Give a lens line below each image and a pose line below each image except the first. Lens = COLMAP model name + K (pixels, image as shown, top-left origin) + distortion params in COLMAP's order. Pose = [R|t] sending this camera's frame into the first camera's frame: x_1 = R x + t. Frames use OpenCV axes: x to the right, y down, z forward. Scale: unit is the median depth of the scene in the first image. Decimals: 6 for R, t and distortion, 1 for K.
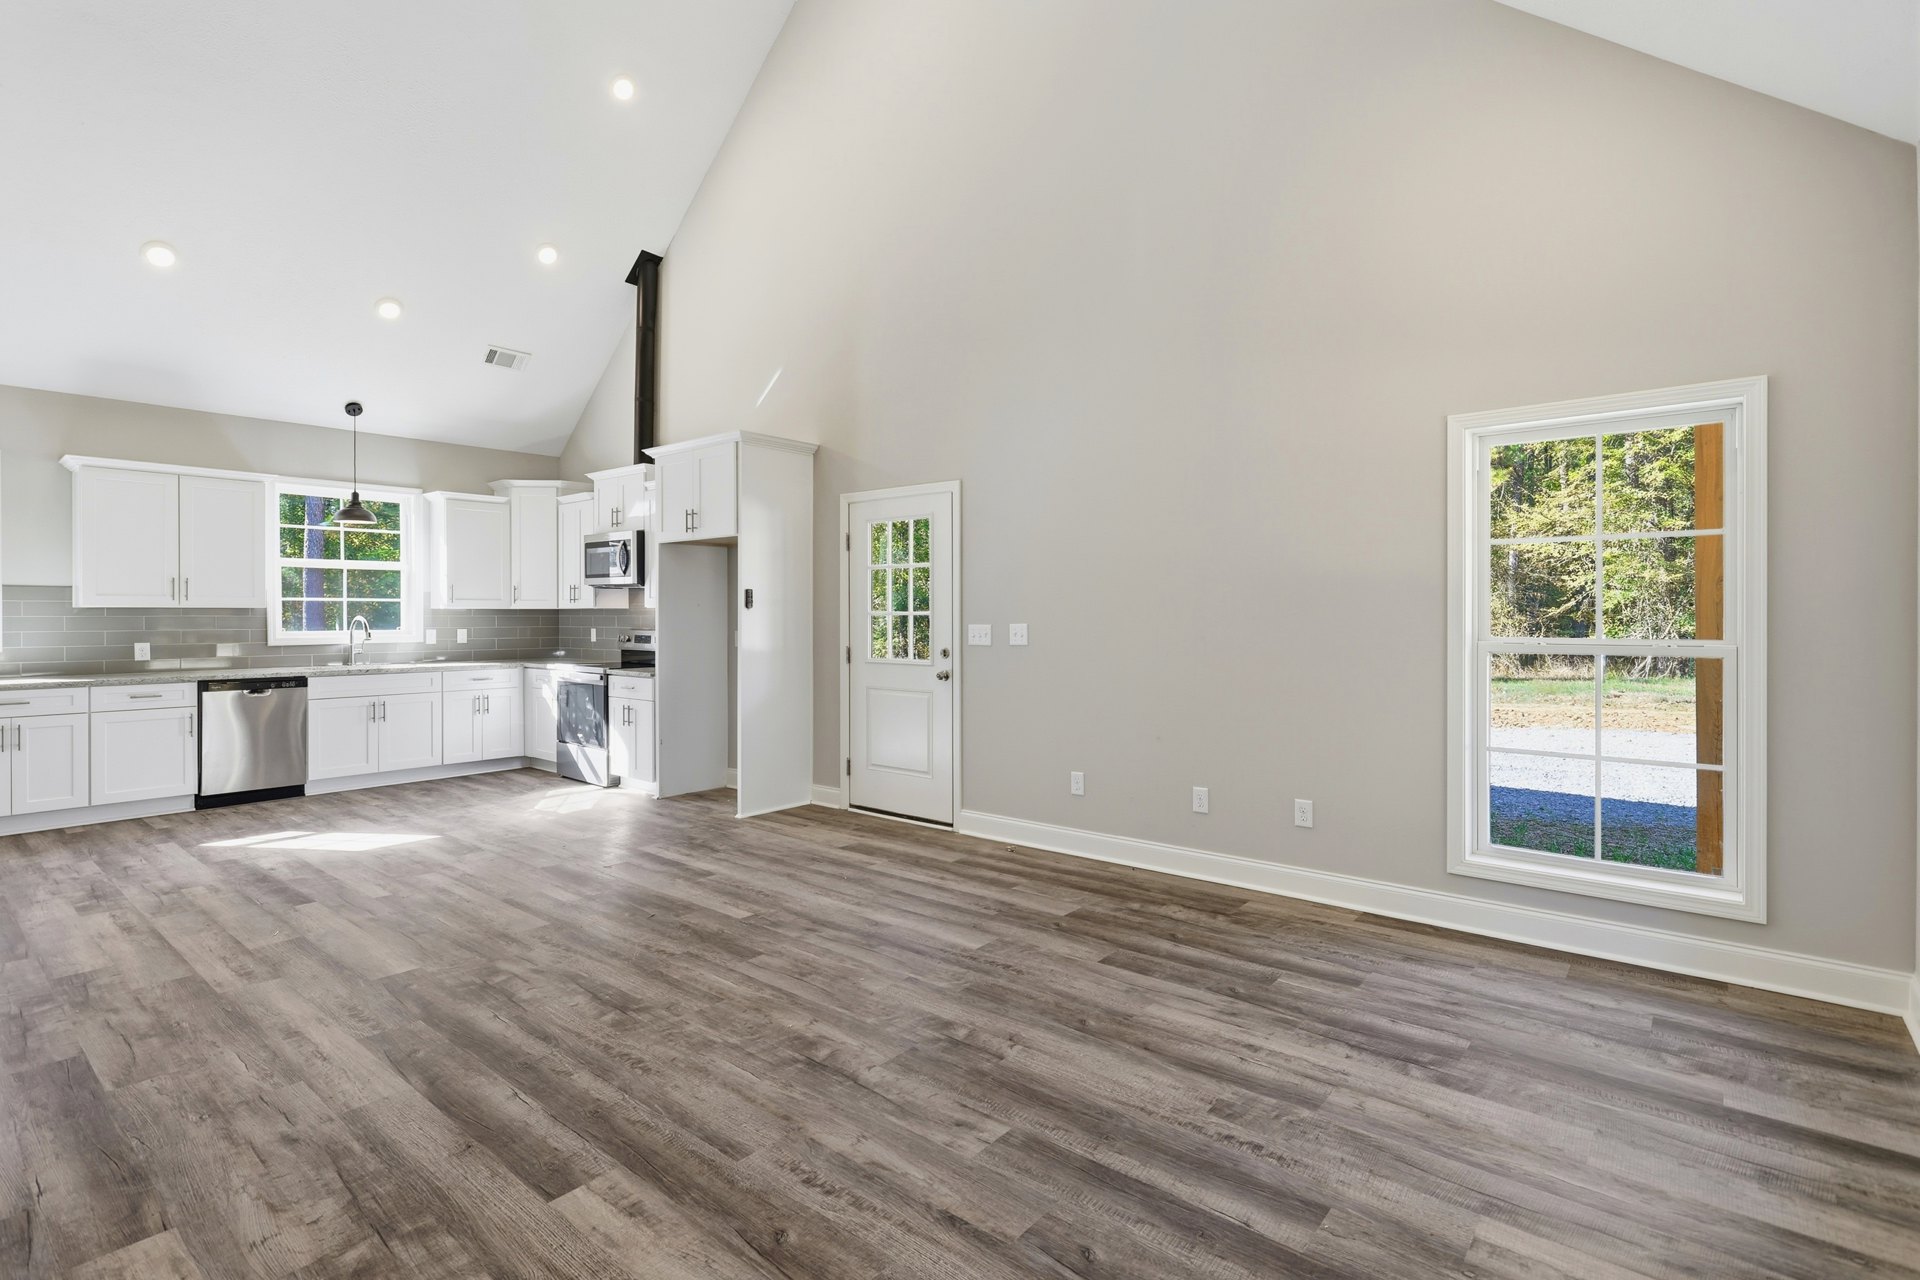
lens RADIAL K [[922.7, 0, 953.0], [0, 922.7, 632.4], [0, 0, 1]] dist [-0.010766, 0.003082]
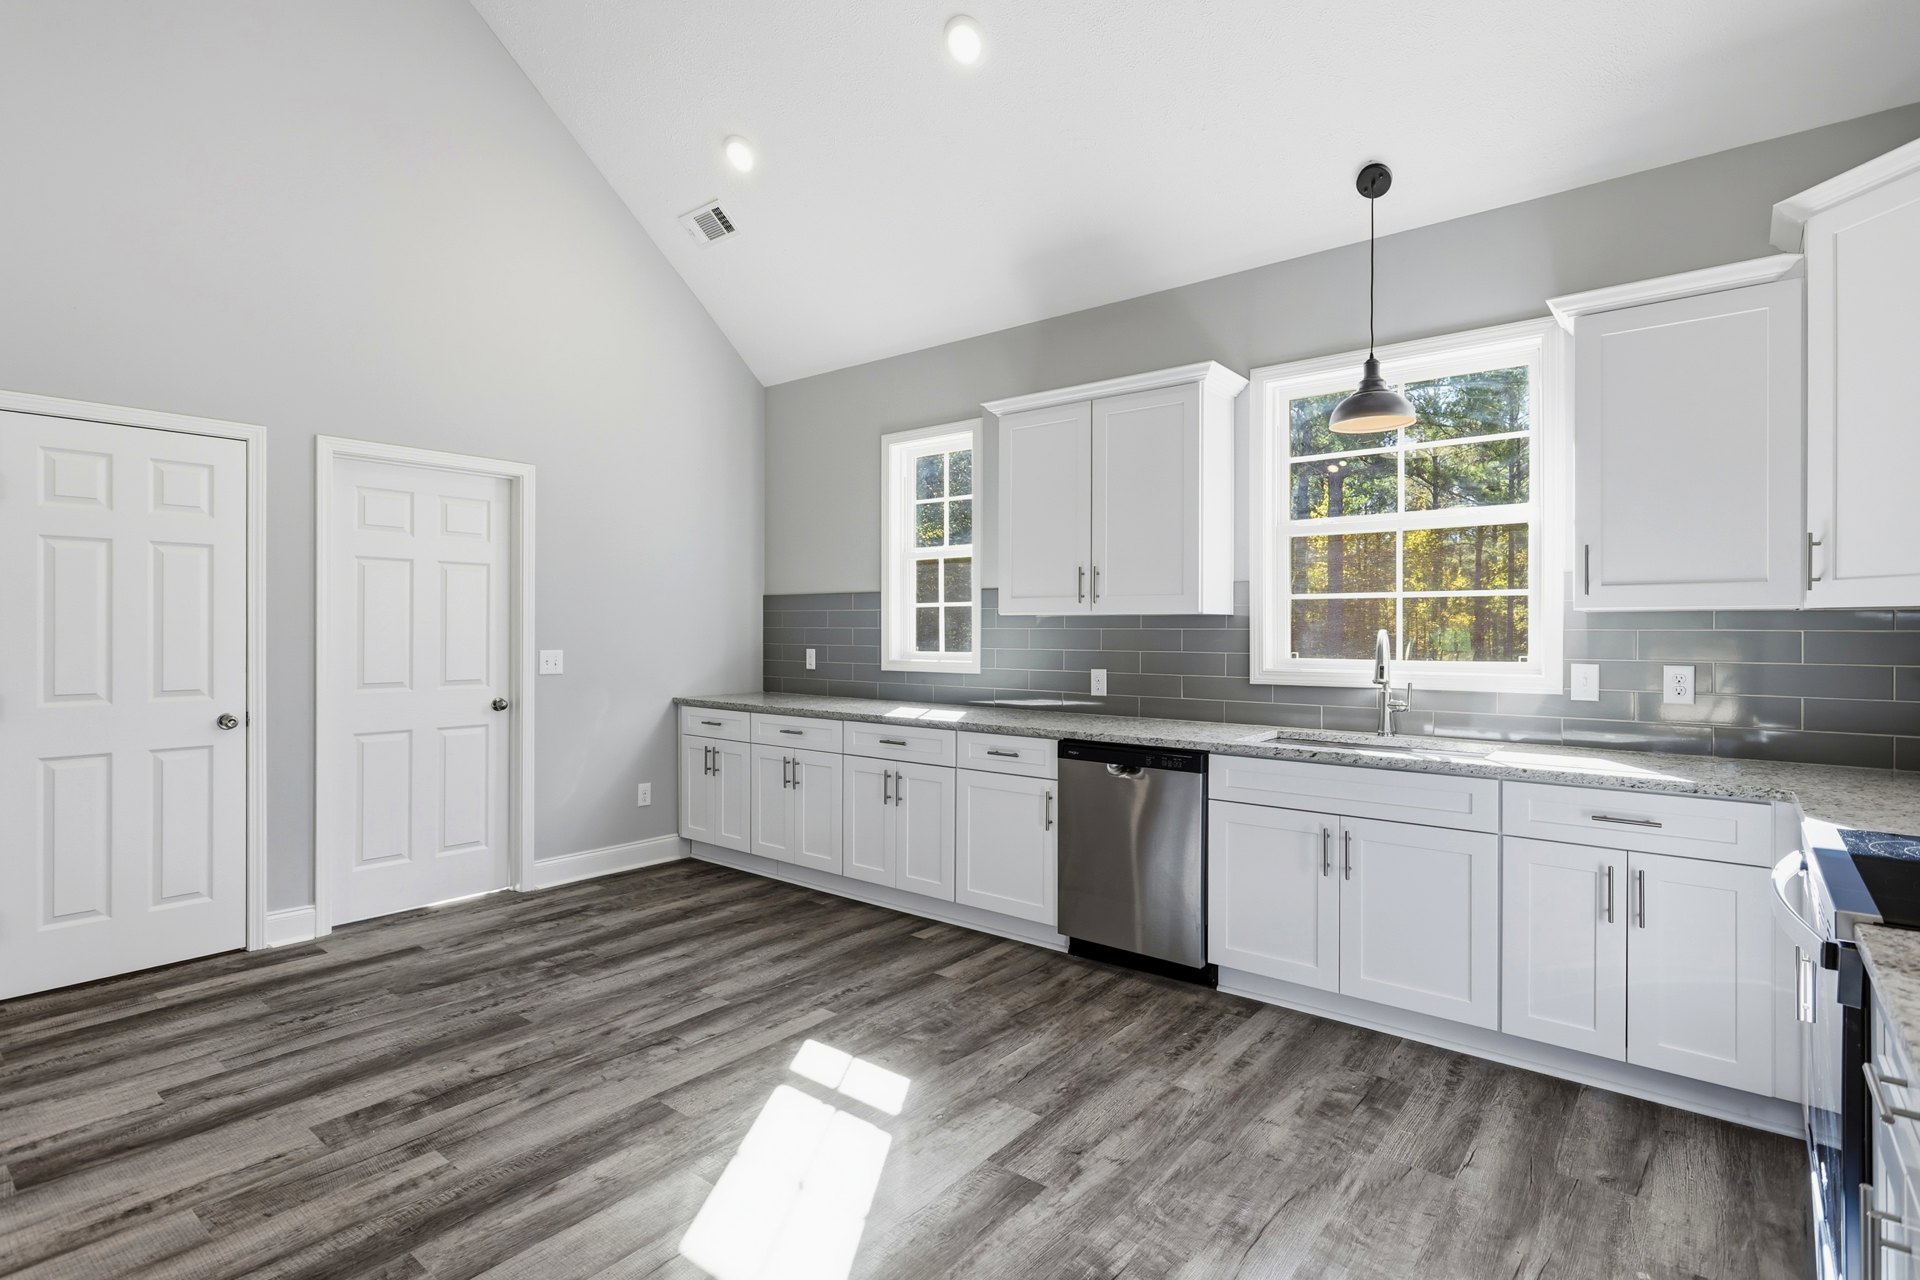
lens RADIAL K [[922.7, 0, 963.3], [0, 922.7, 624.2], [0, 0, 1]] dist [-0.010766, 0.003082]
pose [[0.016160, -0.003996, -0.999861, -0.436724], [-0.023345, 0.999718, -0.004373, -0.030782], [0.999597, 0.023412, 0.016062, 1.773285]]
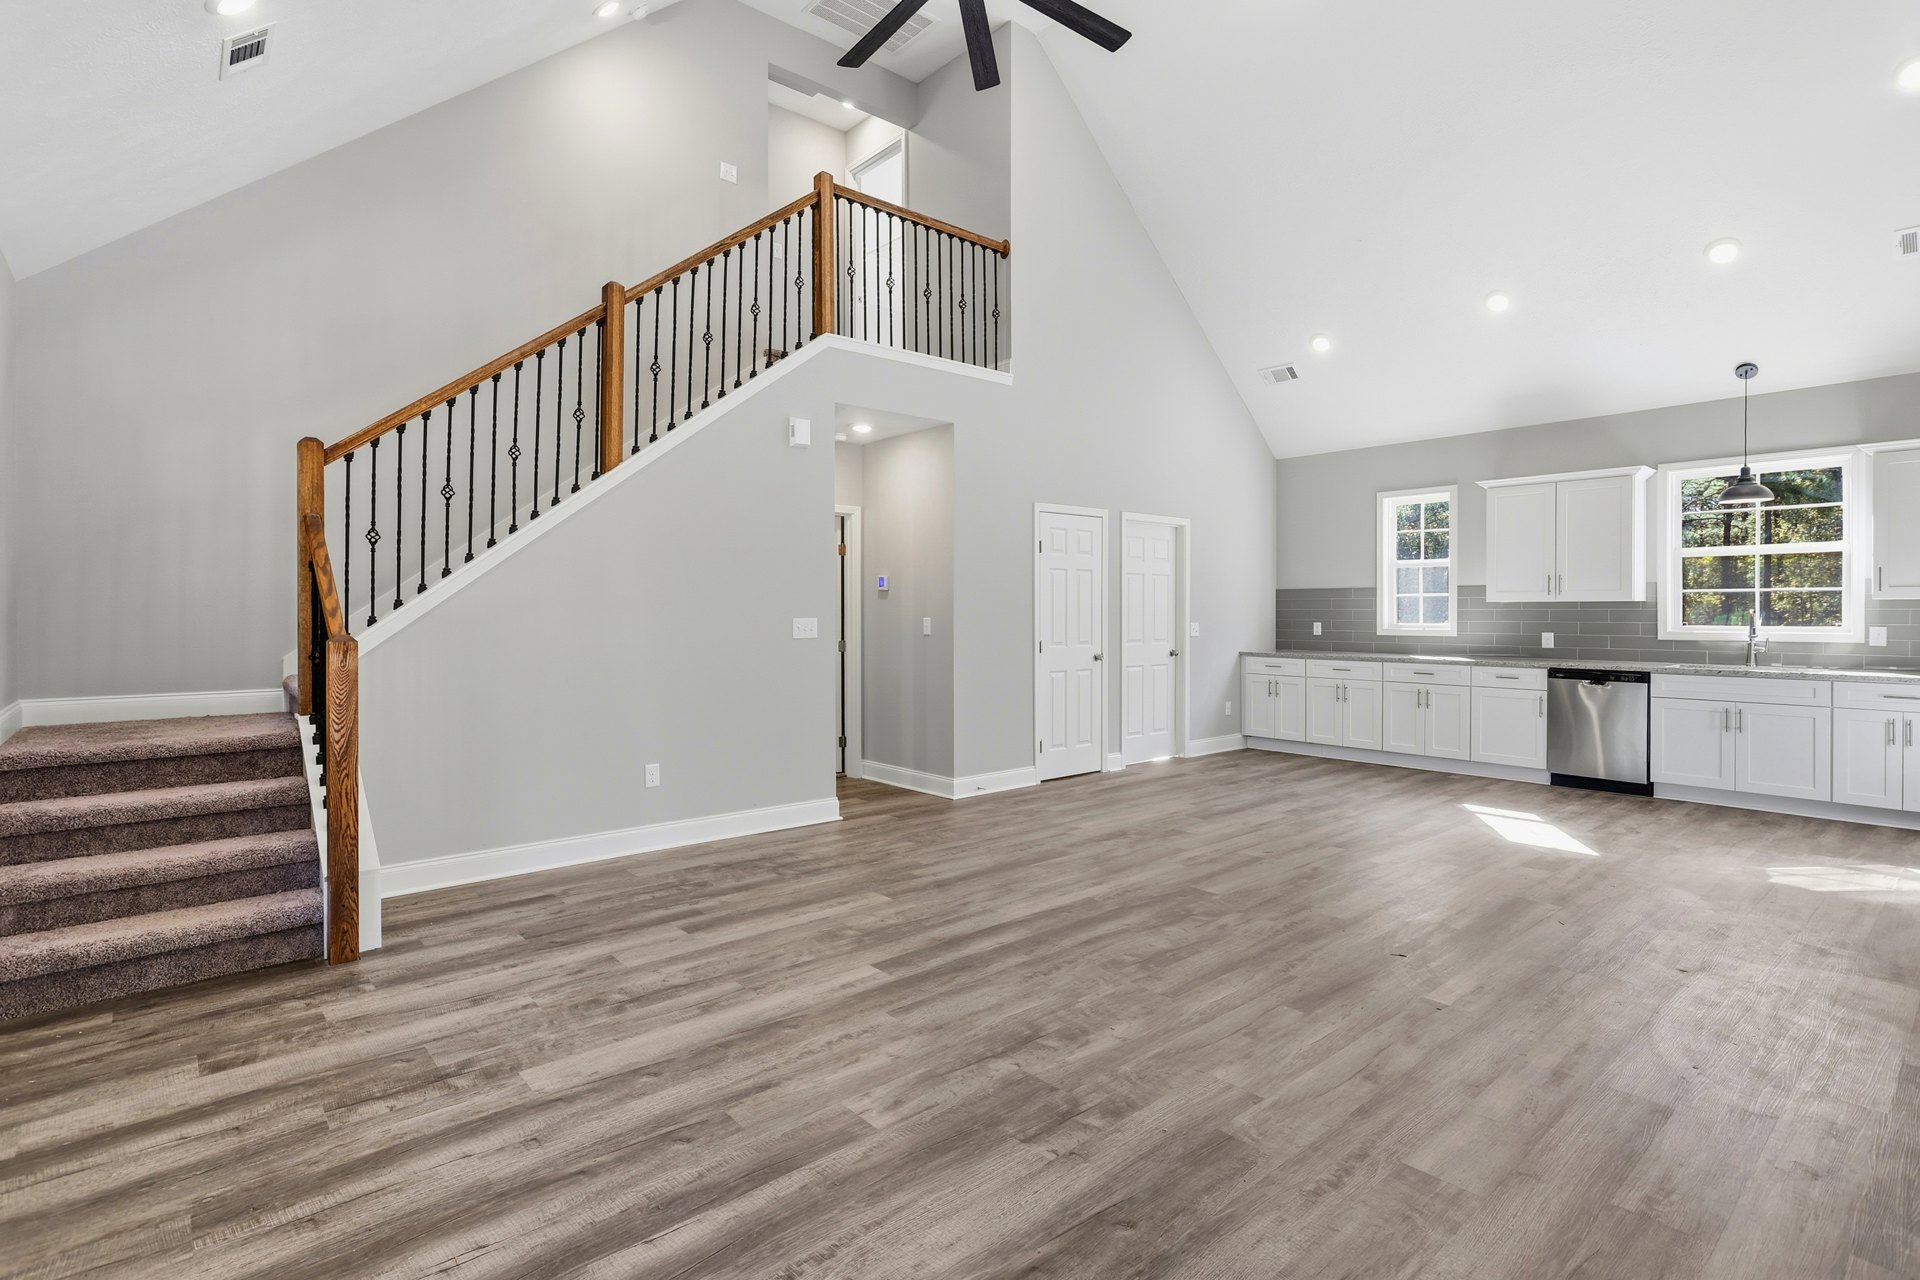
lens RADIAL K [[922.7, 0, 941.0], [0, 922.7, 617.4], [0, 0, 1]] dist [-0.010766, 0.003082]
pose [[-0.170435, 0.009728, -0.985321, 0.746472], [-0.018141, 0.999751, 0.013008, -0.017131], [0.985202, 0.020092, -0.170216, 0.896790]]
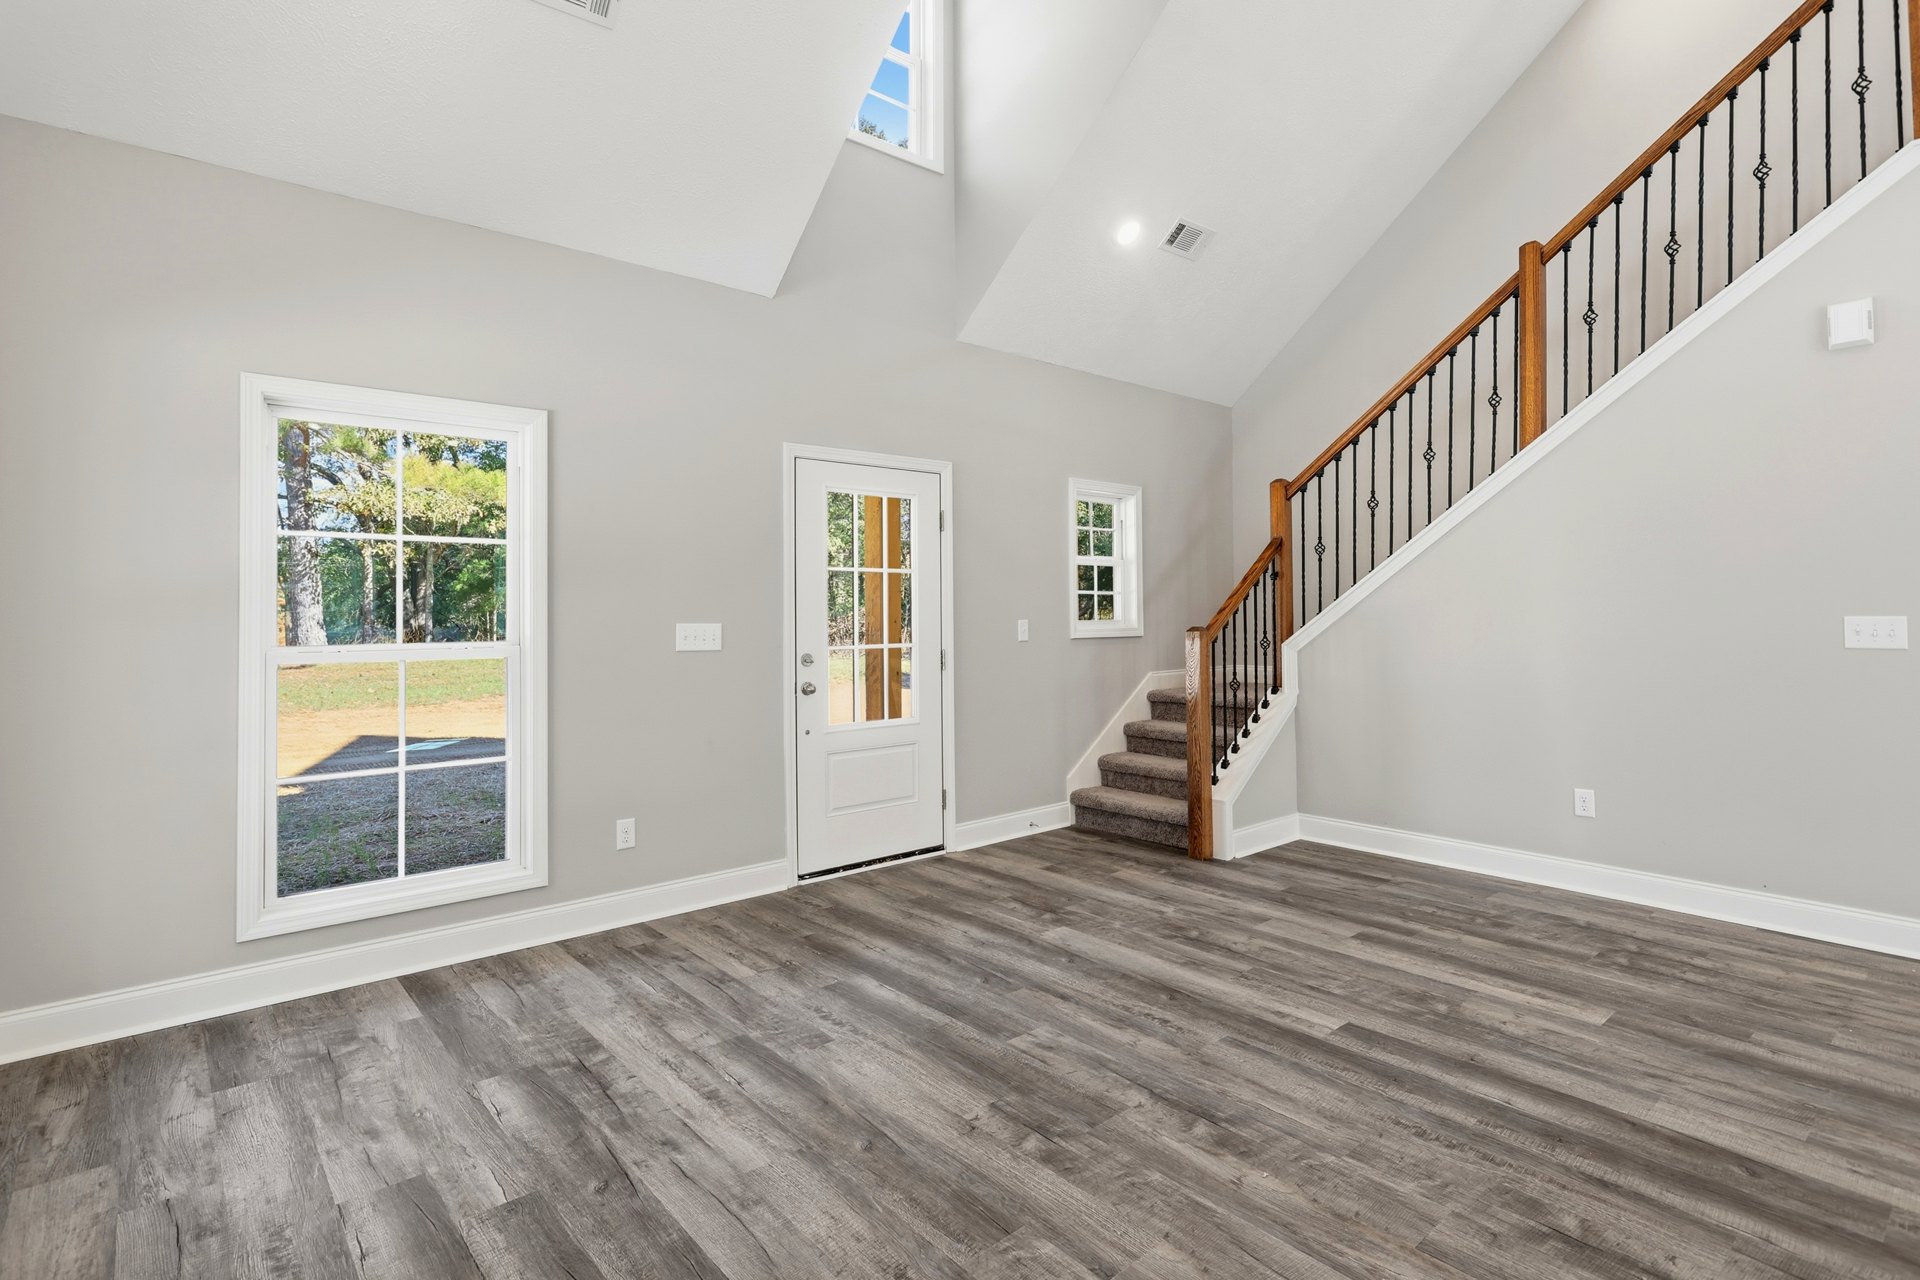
lens RADIAL K [[922.7, 0, 962.0], [0, 922.7, 612.7], [0, 0, 1]] dist [-0.010766, 0.003082]
pose [[-0.987085, 0.010581, 0.159847, -0.055827], [0.013772, 0.999727, 0.018867, -0.027969], [-0.159604, 0.020825, -0.986961, 1.592002]]
